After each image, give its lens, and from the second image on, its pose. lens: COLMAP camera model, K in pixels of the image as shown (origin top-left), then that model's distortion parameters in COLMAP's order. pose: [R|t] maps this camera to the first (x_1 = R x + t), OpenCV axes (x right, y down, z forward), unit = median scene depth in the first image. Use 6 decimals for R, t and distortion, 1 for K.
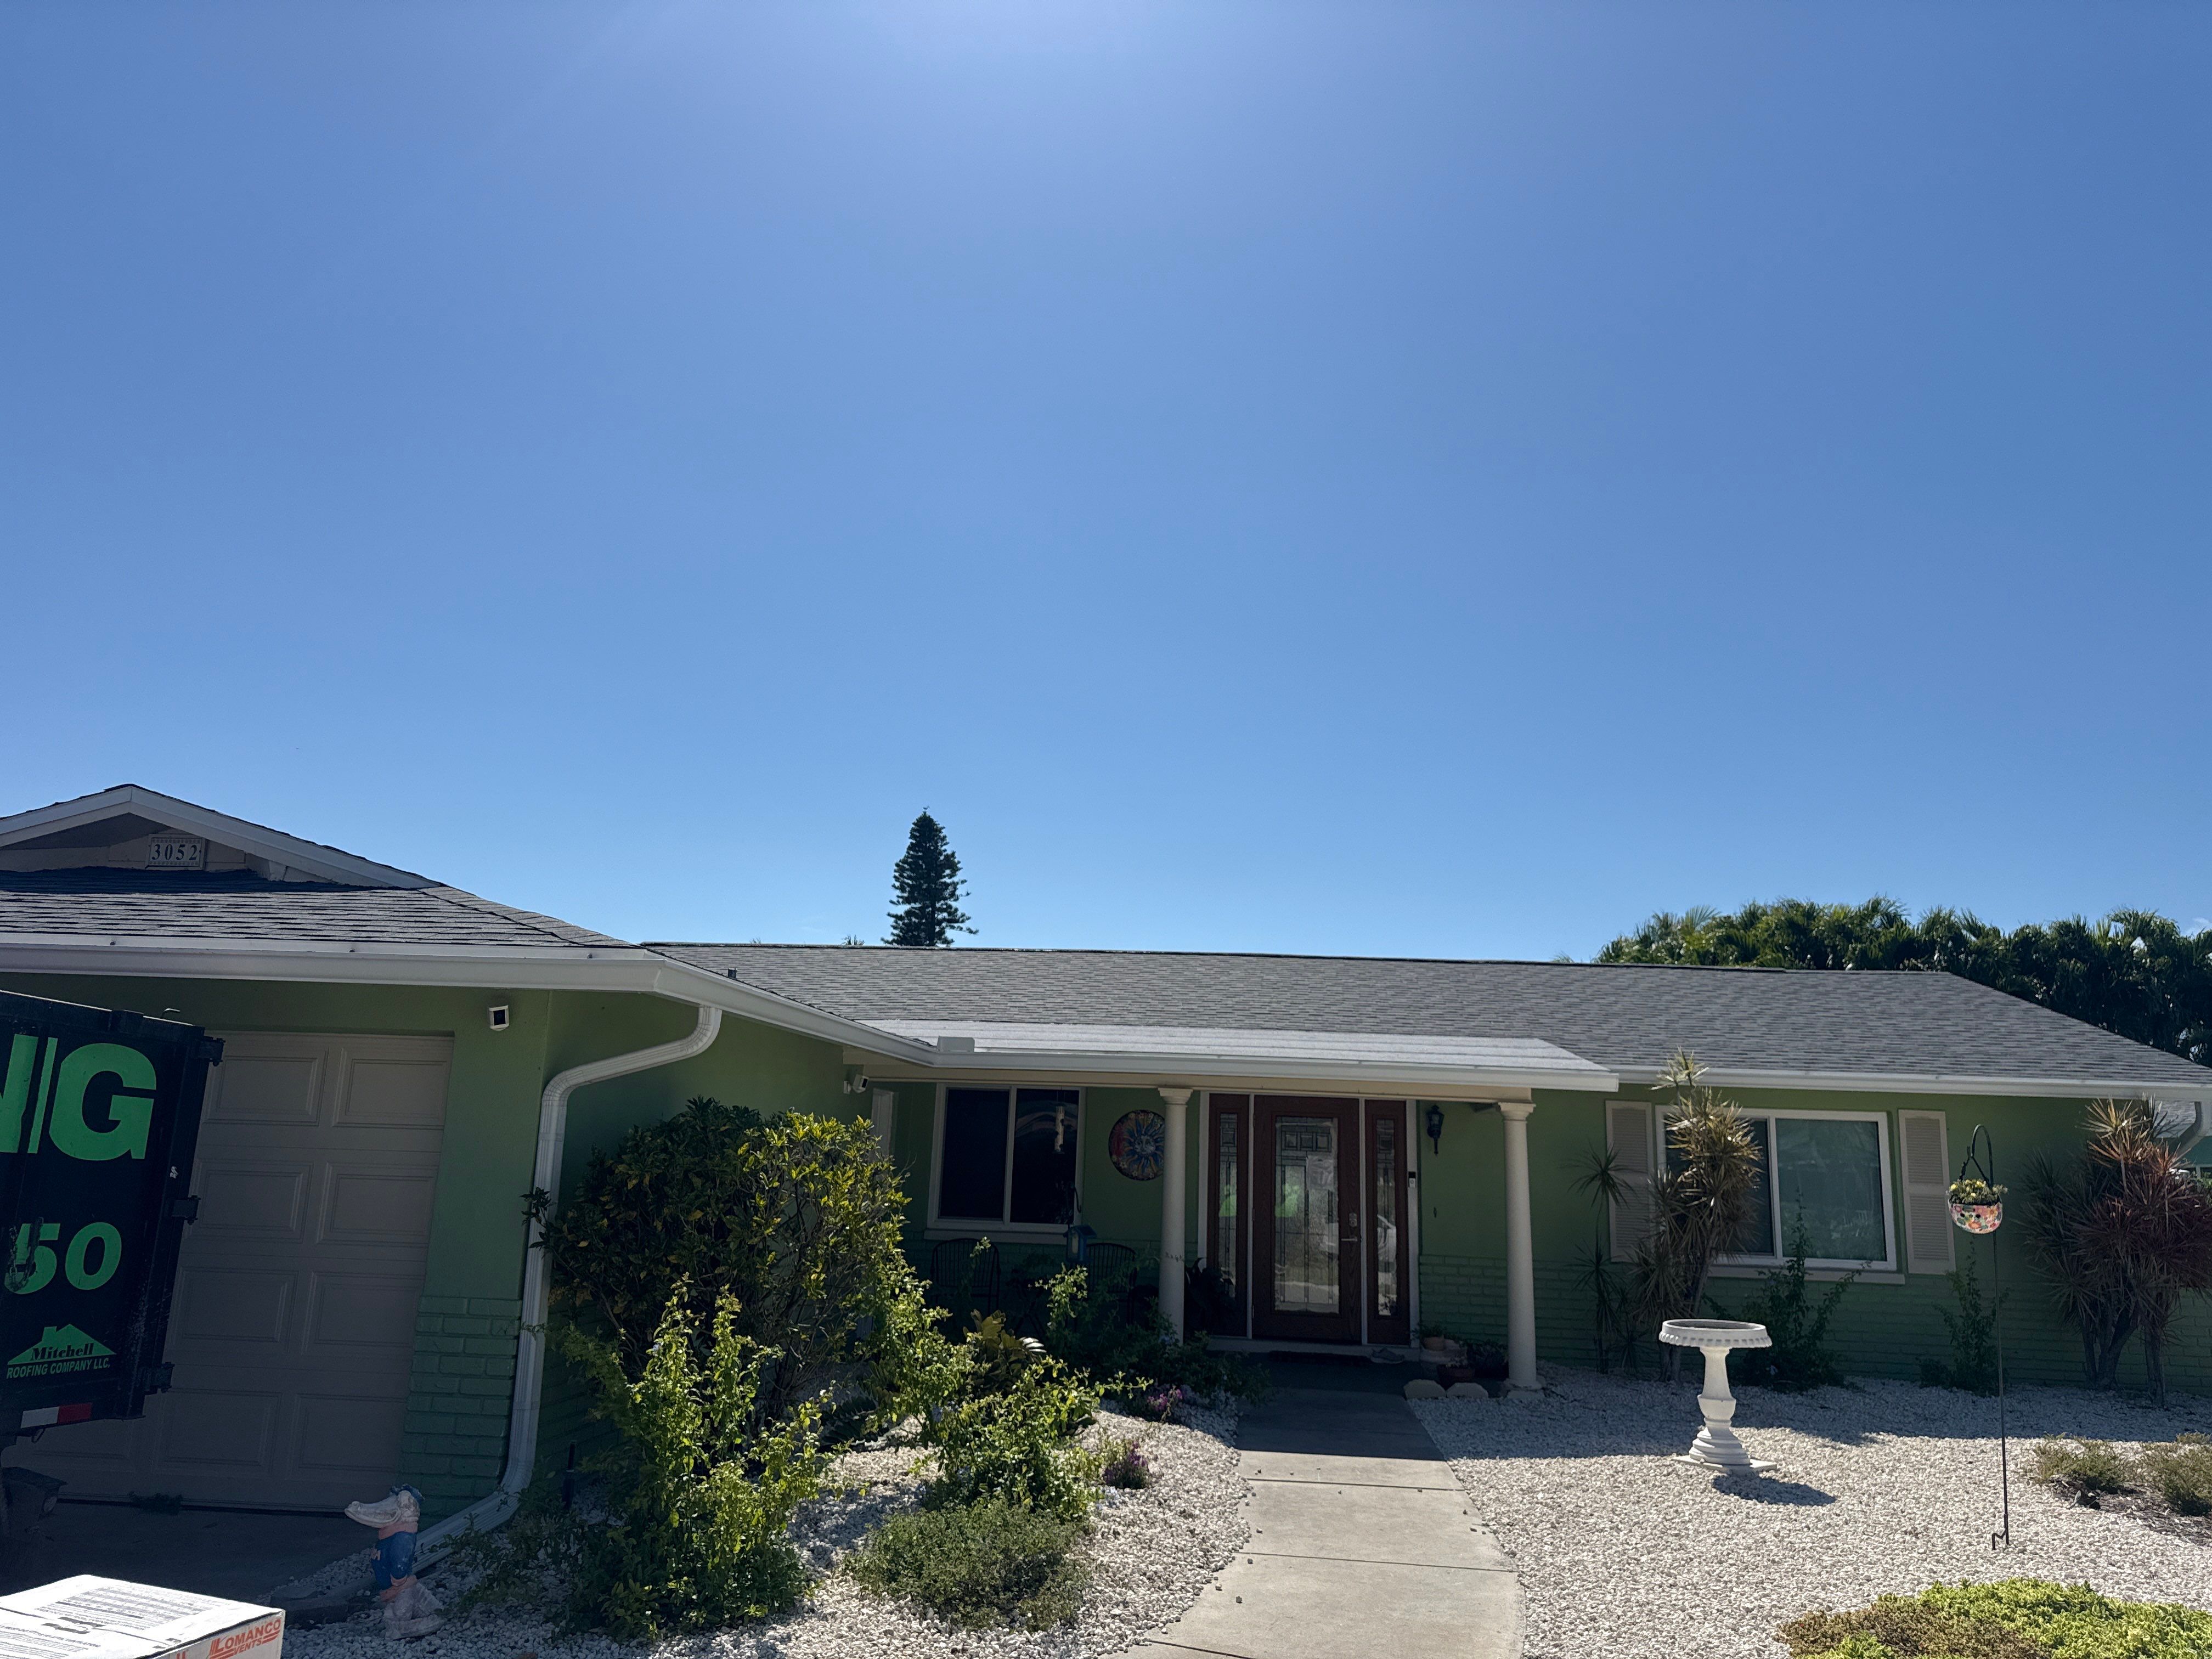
lens RADIAL K [[1430.9, 0, 1106.0], [0, 1430.9, 829.5], [0, 0, 1]] dist [0.016175, -0.000519]
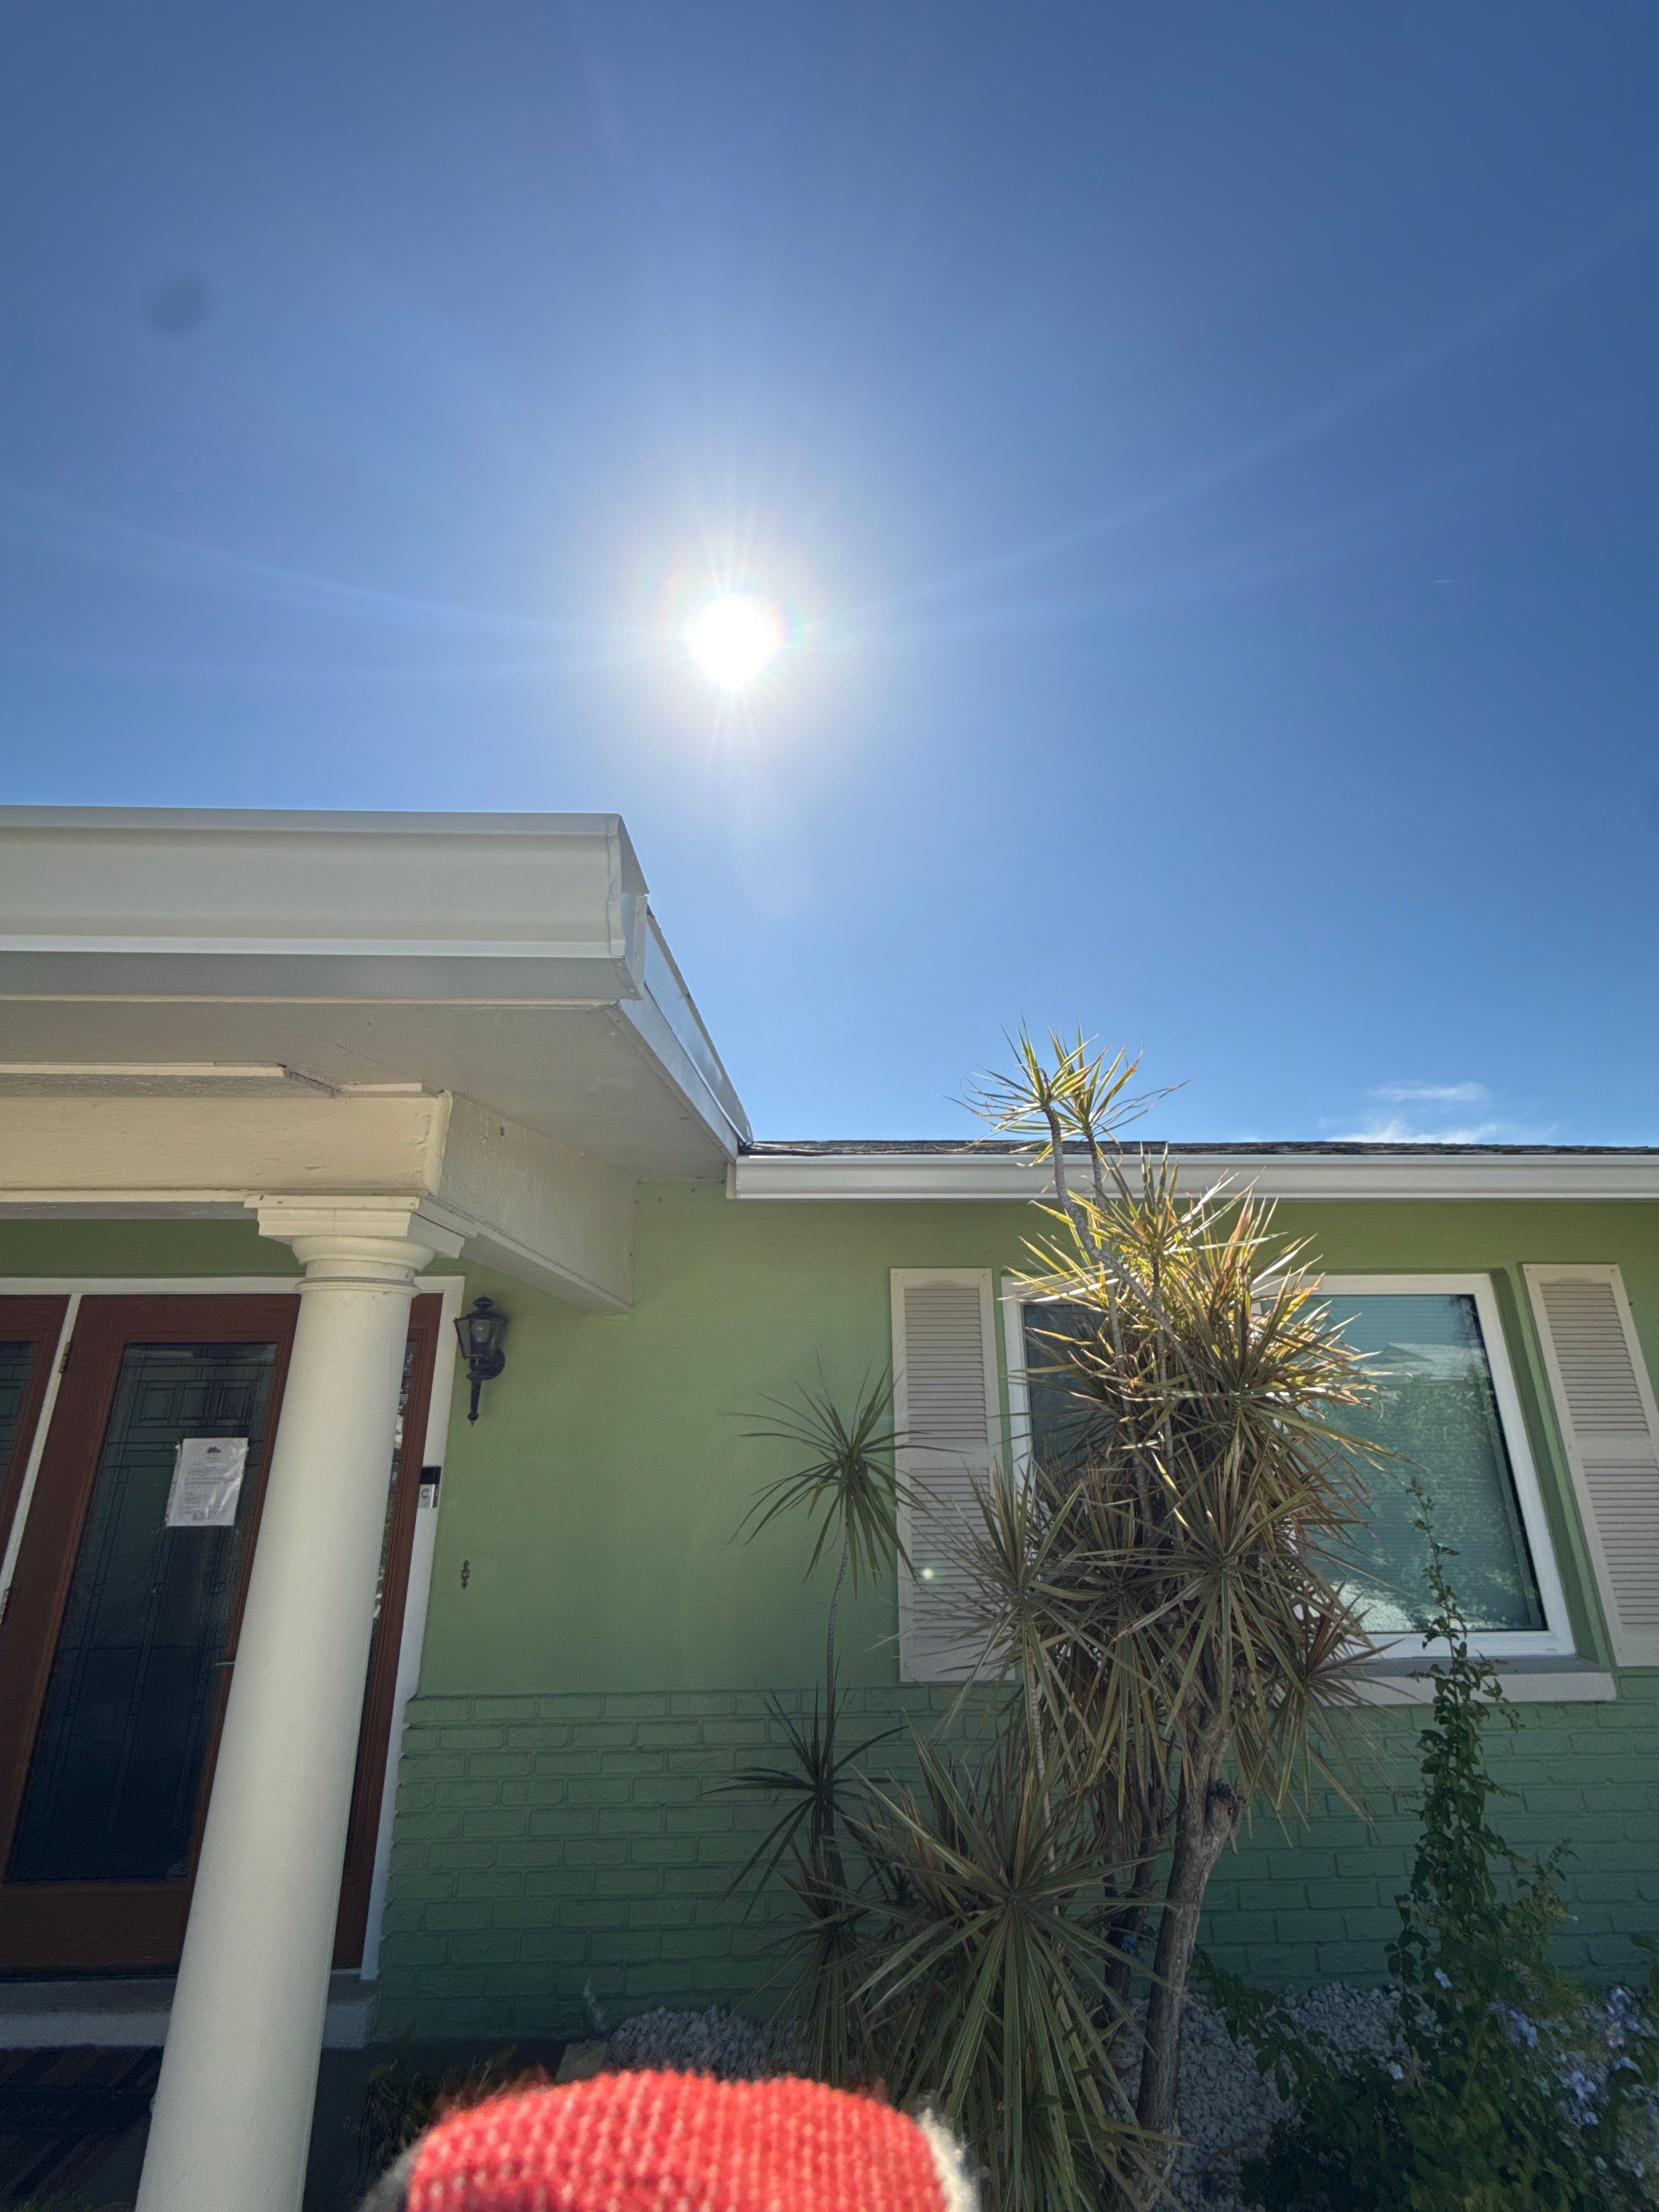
lens RADIAL K [[849.9, 0, 829.5], [0, 849.9, 1106.0], [0, 0, 1]] dist [-0.000786, -0.000091]
pose [[0.993186, -0.006994, 0.116326, 0.295803], [0.018752, 0.994781, -0.100298, 0.163135], [-0.115018, 0.101796, 0.988134, 0.733711]]
